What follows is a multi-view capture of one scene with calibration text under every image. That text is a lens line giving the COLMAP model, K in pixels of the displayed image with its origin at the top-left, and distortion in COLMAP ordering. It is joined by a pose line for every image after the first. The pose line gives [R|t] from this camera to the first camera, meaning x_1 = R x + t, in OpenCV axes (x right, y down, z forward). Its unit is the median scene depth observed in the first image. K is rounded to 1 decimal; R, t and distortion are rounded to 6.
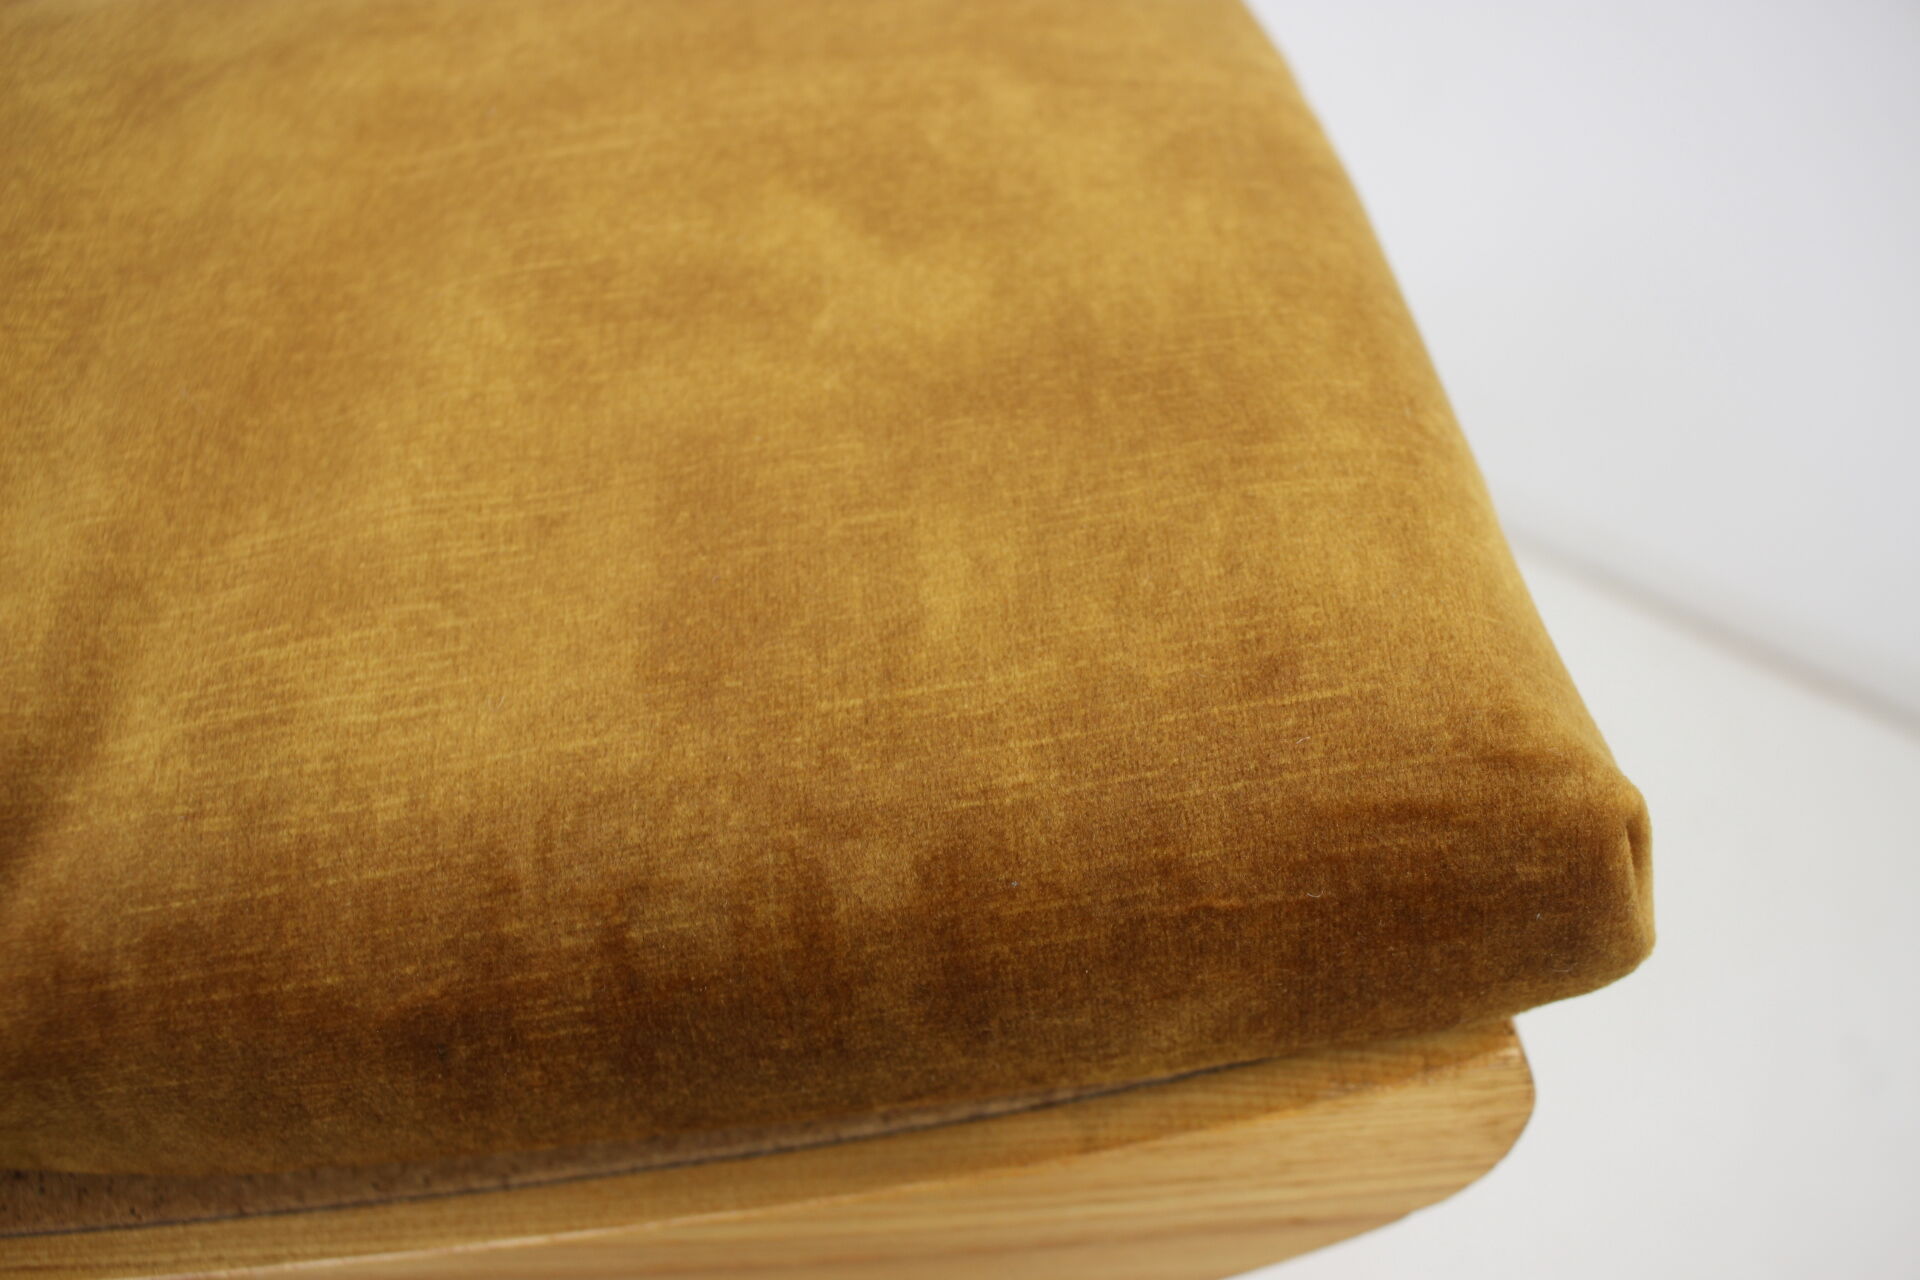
lens RADIAL K [[1662.0, 0, 959.7], [0, 1662.0, 665.0], [0, 0, 1]] dist [-0.157708, 0.133494]
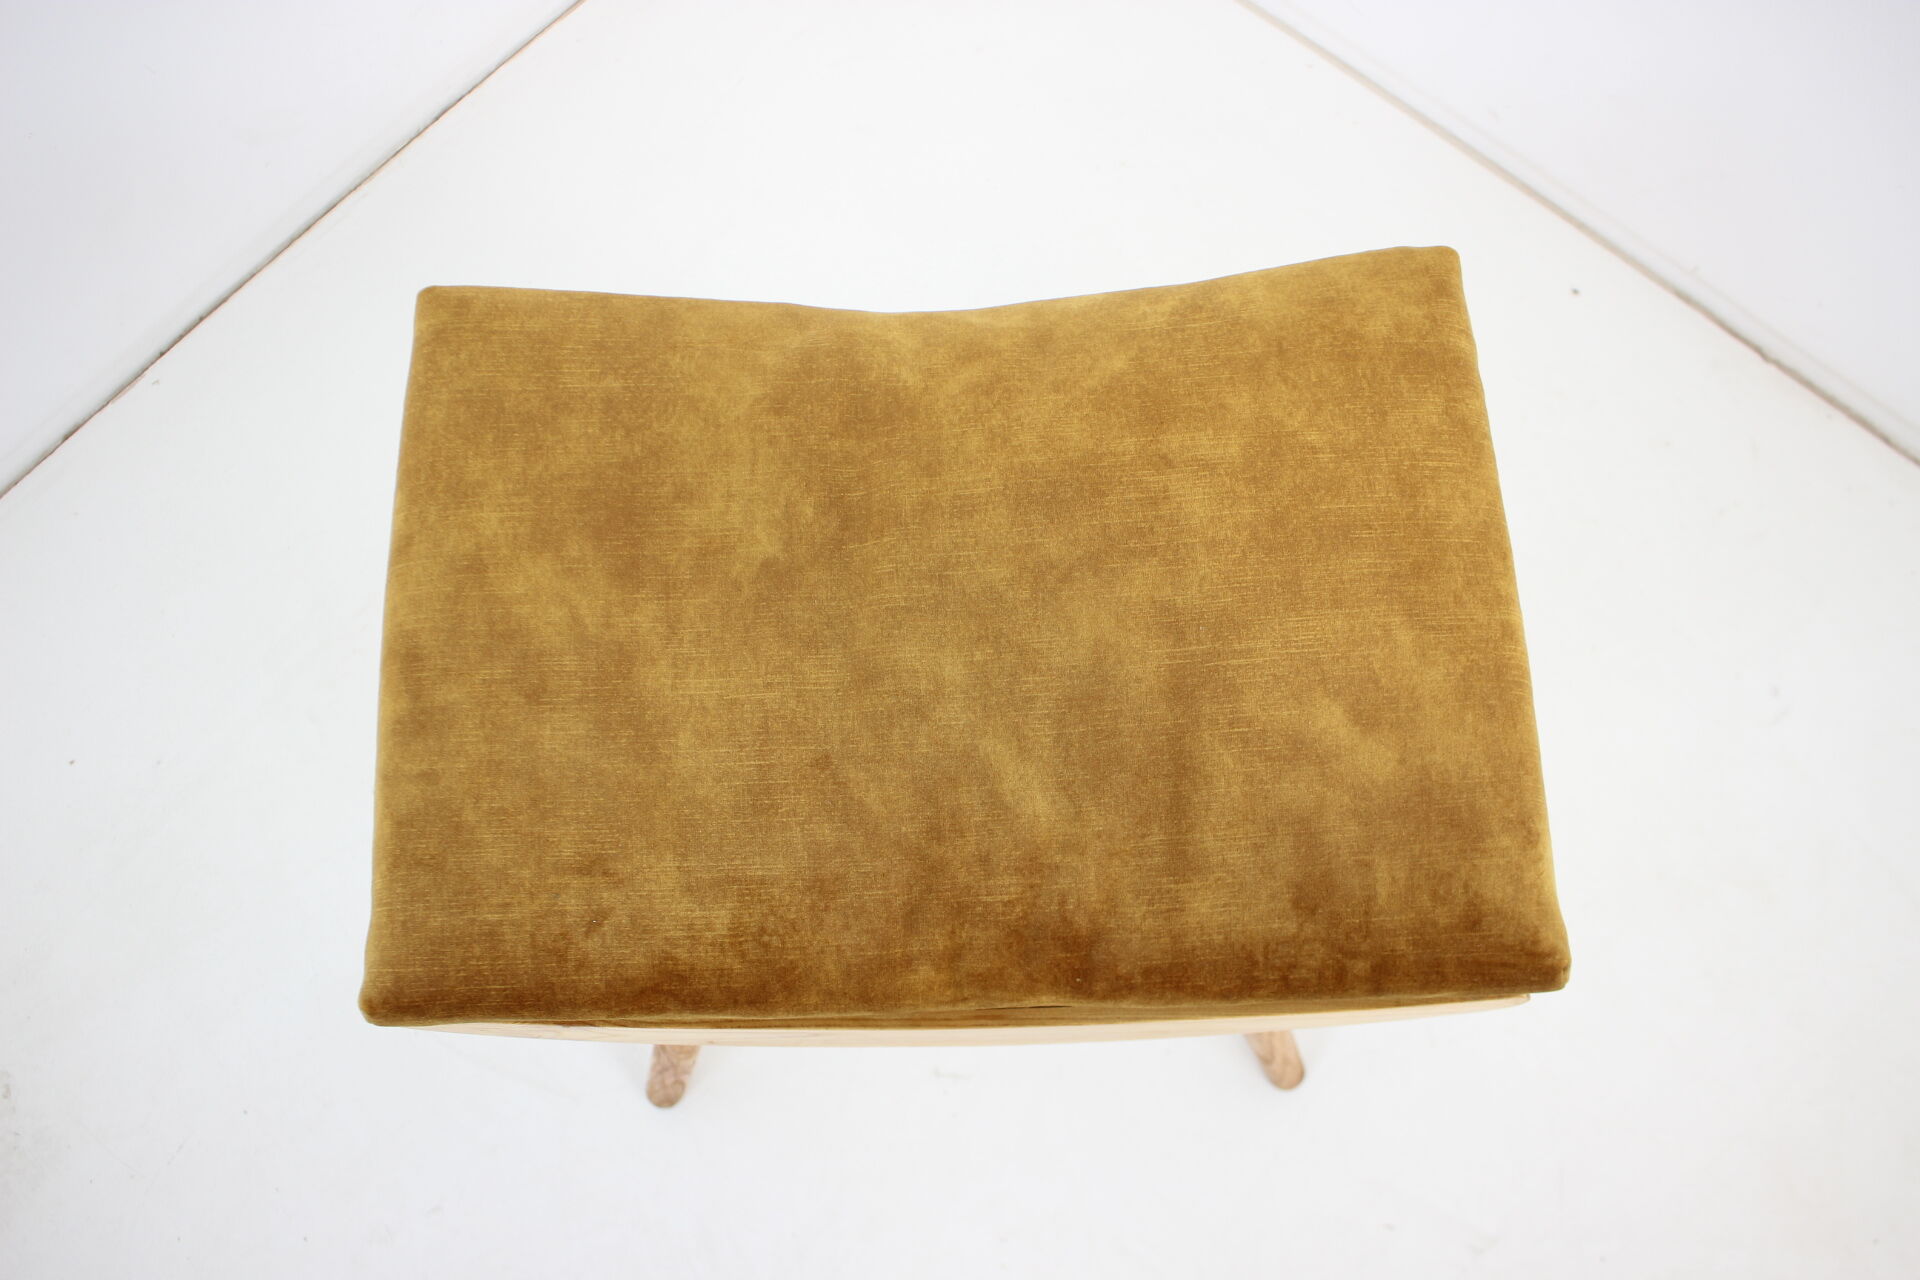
lens RADIAL K [[1662.0, 0, 959.7], [0, 1662.0, 665.0], [0, 0, 1]] dist [-0.157708, 0.133494]
pose [[0.999564, 0.024118, -0.017062, -0.839240], [-0.013085, 0.879225, 0.476226, -2.057194], [0.026487, -0.475795, 0.879157, -1.799702]]
